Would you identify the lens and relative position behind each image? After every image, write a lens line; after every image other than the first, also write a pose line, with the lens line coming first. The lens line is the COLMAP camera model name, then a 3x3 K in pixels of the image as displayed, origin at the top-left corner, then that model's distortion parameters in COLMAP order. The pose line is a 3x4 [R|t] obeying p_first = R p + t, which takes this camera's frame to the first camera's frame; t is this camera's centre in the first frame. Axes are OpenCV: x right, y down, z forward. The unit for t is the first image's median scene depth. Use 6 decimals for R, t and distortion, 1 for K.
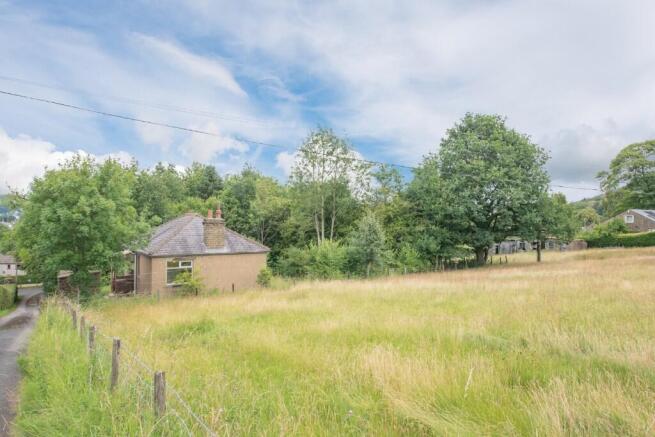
lens RADIAL K [[450.7, 0, 327.9], [0, 450.7, 218.4], [0, 0, 1]] dist [0.047117, 0.000629]
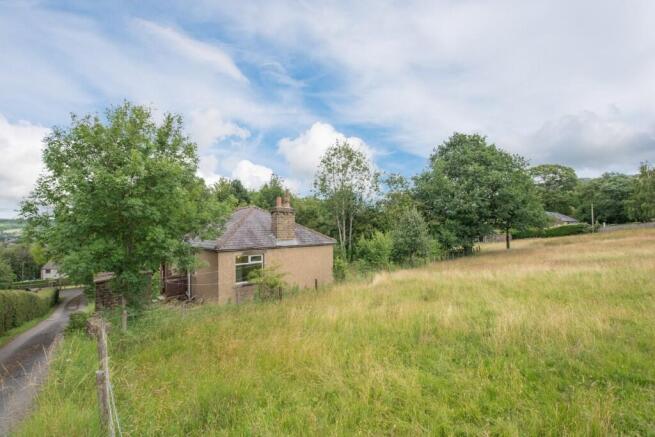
lens RADIAL K [[285.7, 0, 327.3], [0, 285.7, 219.6], [0, 0, 1]] dist [0.003028, -0.000133]
pose [[0.991123, -0.019451, 0.131514, -0.242810], [0.024731, 0.998947, -0.038633, 0.049459], [-0.130624, 0.041543, 0.990561, 0.433703]]
